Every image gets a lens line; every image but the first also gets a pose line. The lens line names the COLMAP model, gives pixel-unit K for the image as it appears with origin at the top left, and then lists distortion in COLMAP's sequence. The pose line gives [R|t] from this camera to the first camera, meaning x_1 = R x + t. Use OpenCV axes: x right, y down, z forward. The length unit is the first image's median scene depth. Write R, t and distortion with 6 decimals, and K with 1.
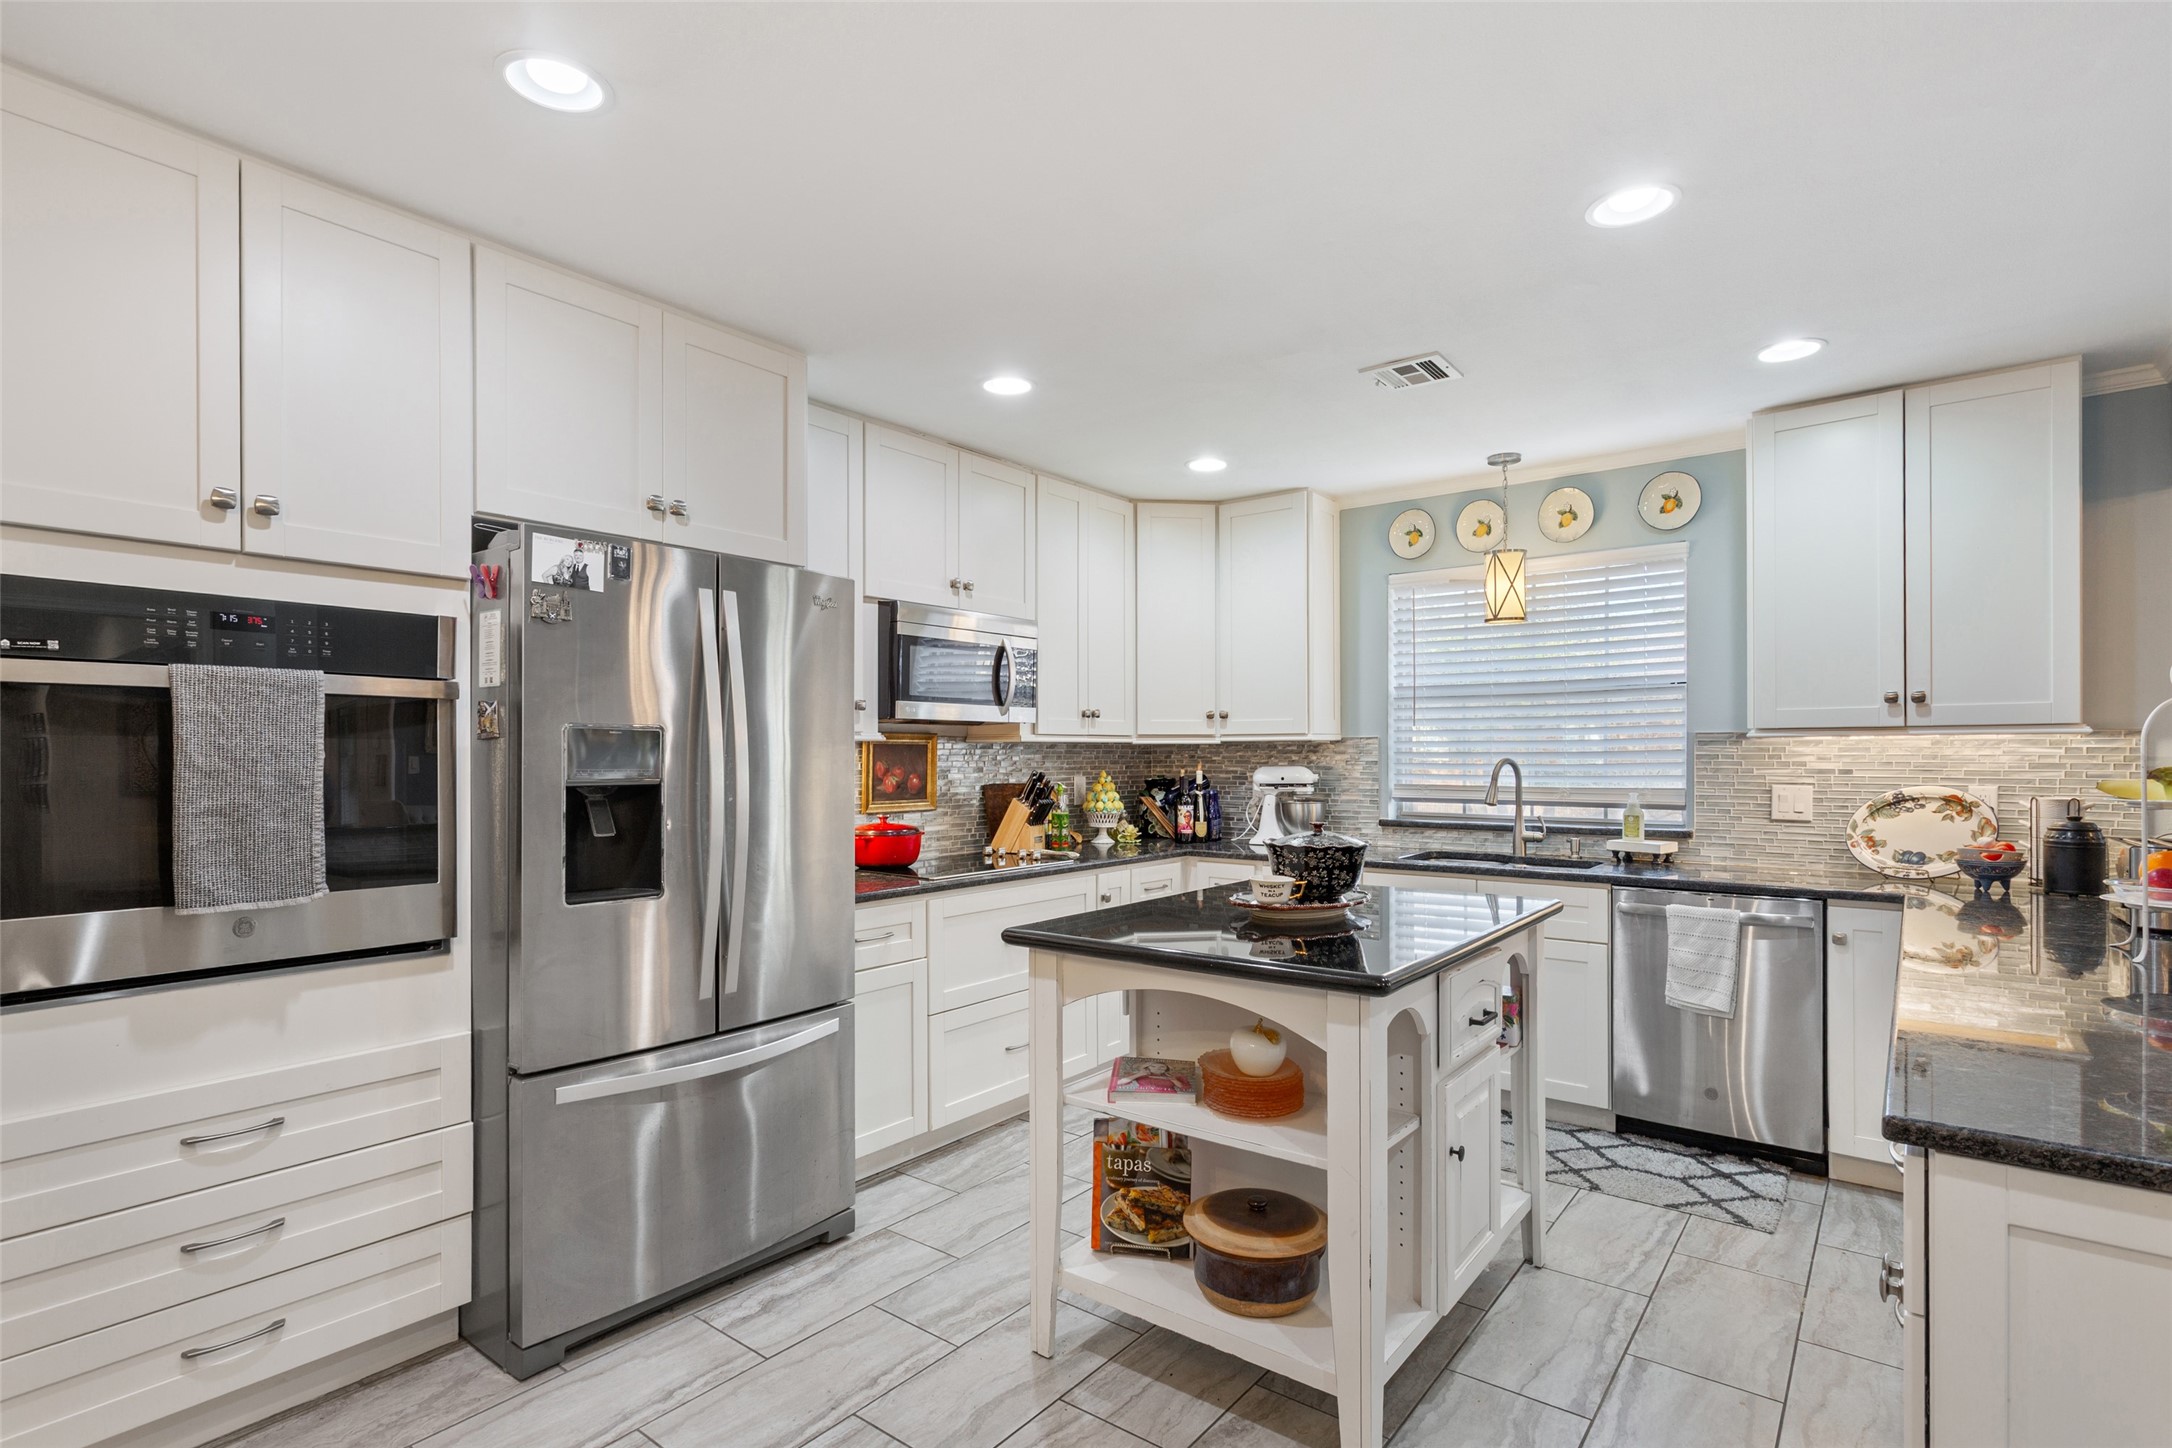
lens RADIAL K [[1031.0, 0, 1051.4], [0, 1031.0, 759.4], [0, 0, 1]] dist [-0.000300, 0.001604]
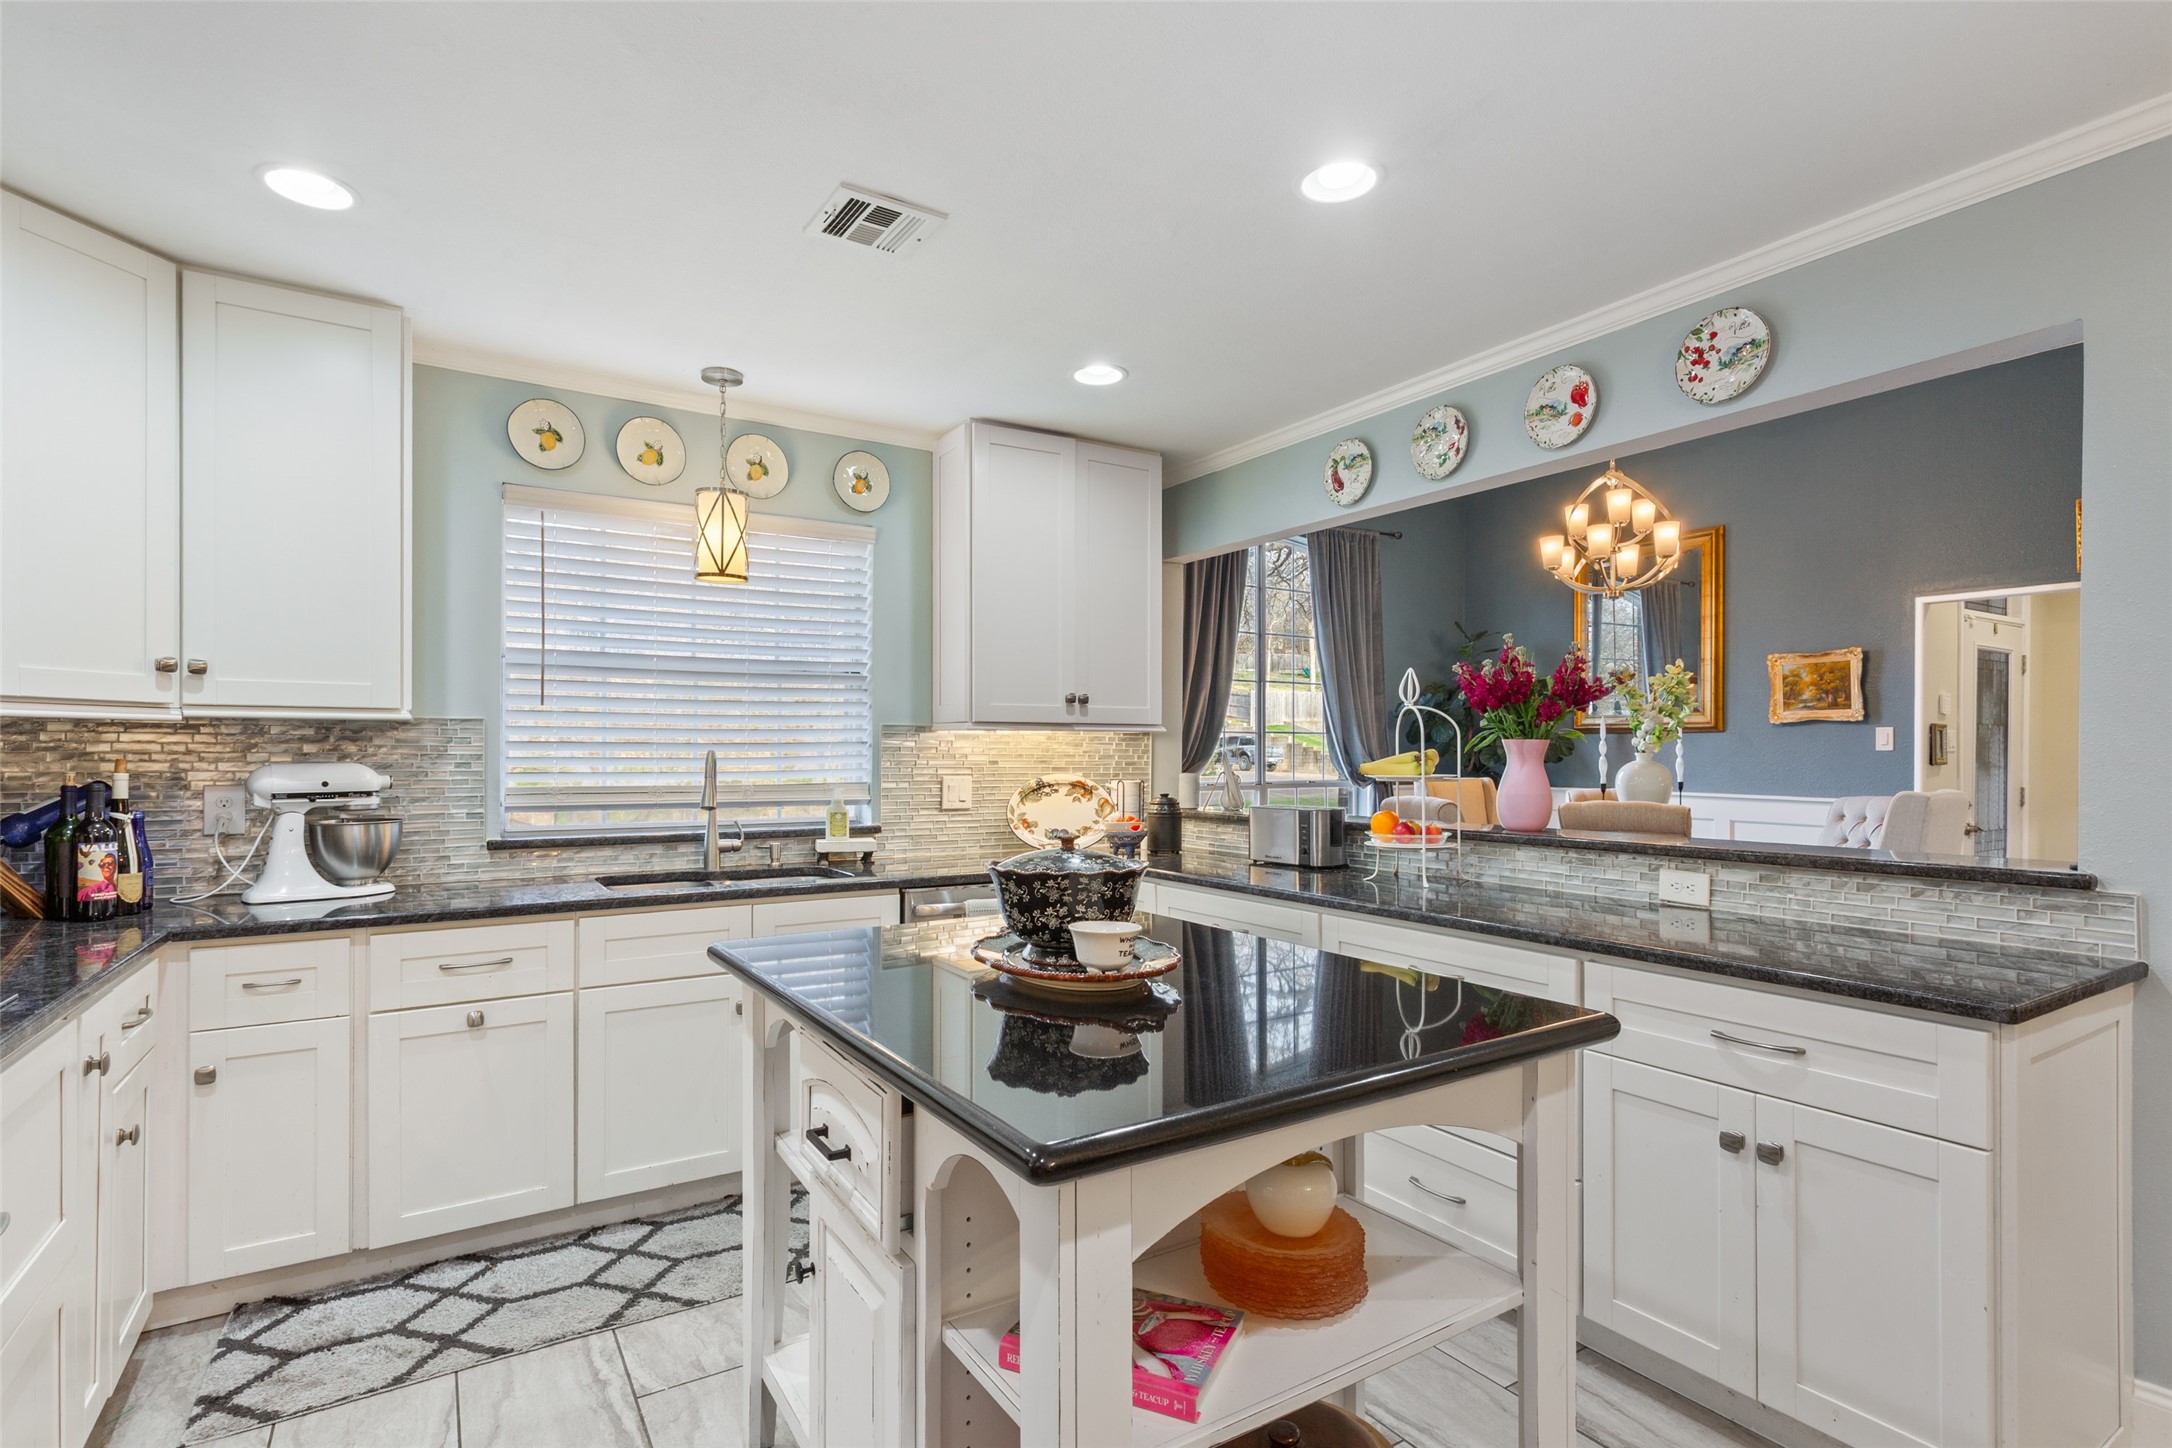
lens RADIAL K [[1031.0, 0, 1080.6], [0, 1031.0, 743.0], [0, 0, 1]] dist [-0.000300, 0.001604]
pose [[0.324624, 0.011843, 0.945769, -0.220784], [0.001629, 0.999913, -0.013080, 0.004414], [-0.945842, 0.005787, 0.324577, 0.466940]]
